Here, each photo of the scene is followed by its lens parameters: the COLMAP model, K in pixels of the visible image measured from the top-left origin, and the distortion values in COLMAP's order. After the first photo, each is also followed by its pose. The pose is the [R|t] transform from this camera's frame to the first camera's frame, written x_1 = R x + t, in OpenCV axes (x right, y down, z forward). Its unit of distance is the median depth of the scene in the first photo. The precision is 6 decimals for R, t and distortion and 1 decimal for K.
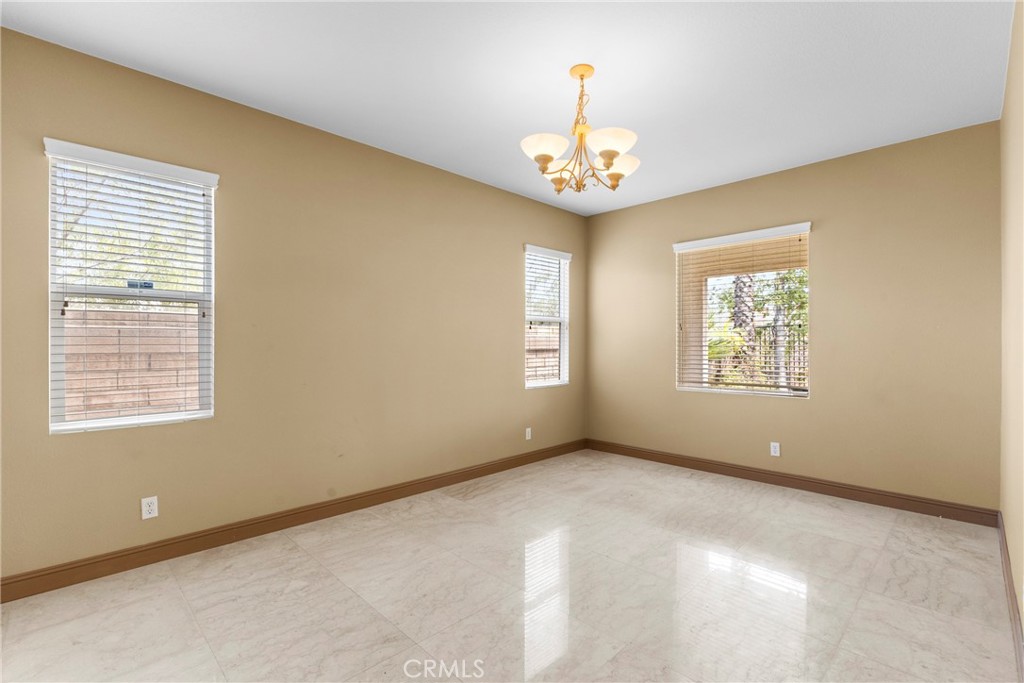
lens RADIAL K [[460.4, 0, 511.9], [0, 460.4, 339.8], [0, 0, 1]] dist [-0.001202, 0.000069]
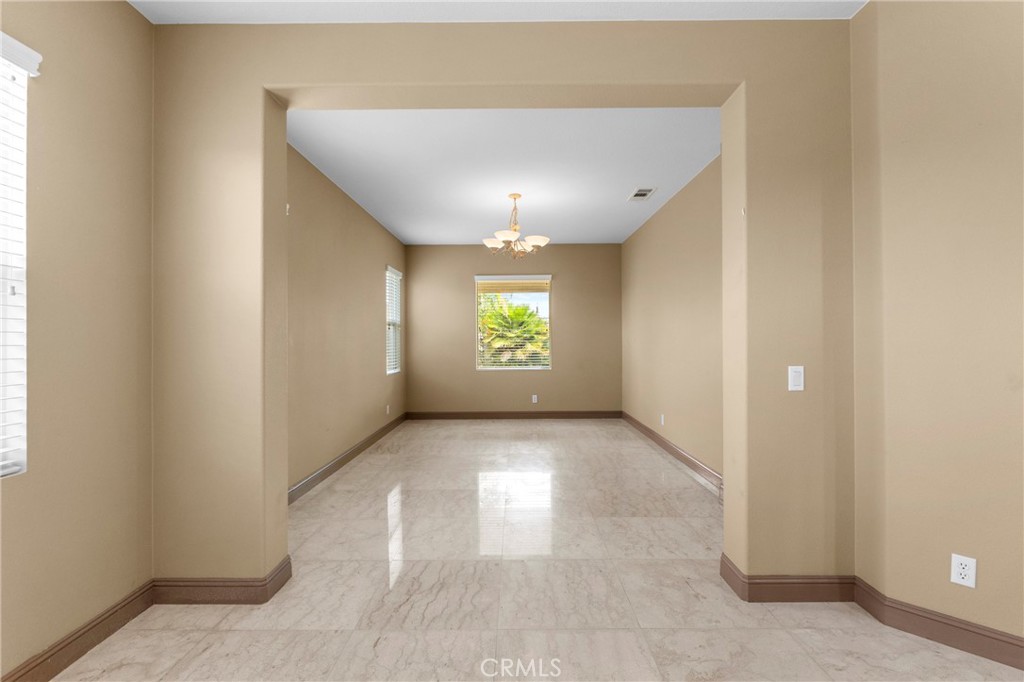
lens RADIAL K [[460.4, 0, 507.5], [0, 460.4, 342.1], [0, 0, 1]] dist [-0.001202, 0.000069]
pose [[0.715301, -0.008198, 0.698768, -0.776762], [0.000981, 0.999942, 0.010728, -0.003588], [-0.698816, -0.006988, 0.715268, -0.214486]]
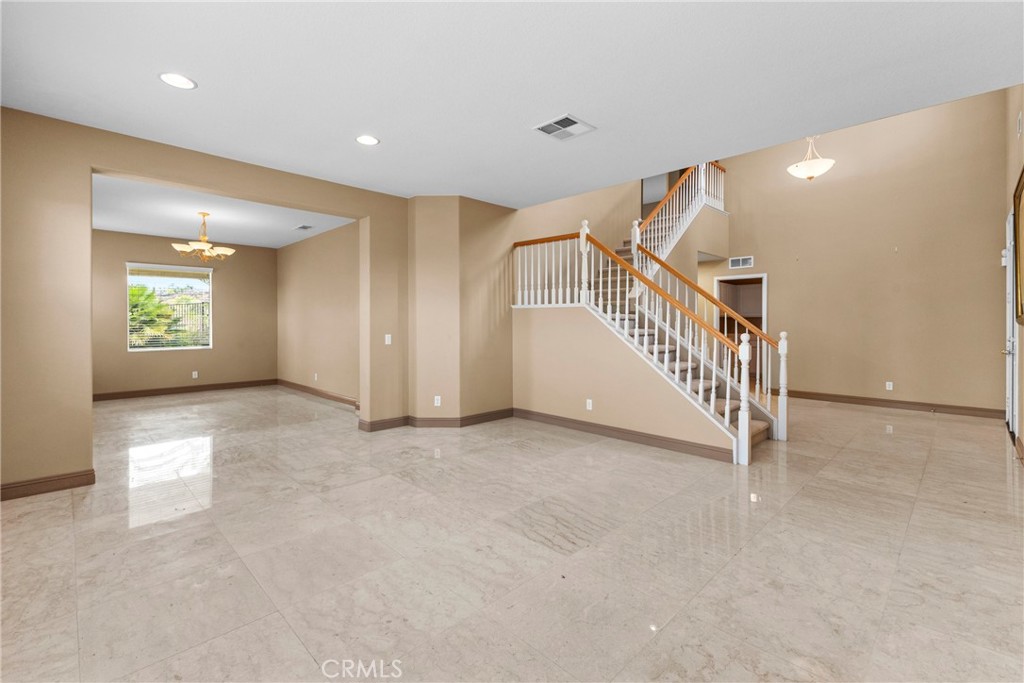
lens RADIAL K [[444.7, 0, 517.7], [0, 444.7, 321.9], [0, 0, 1]] dist [0.007225, -0.000724]
pose [[-0.007345, -0.000292, 0.999973, -1.471723], [-0.006066, 0.999982, 0.000247, -0.008461], [-0.999955, -0.006064, -0.007347, -0.437012]]
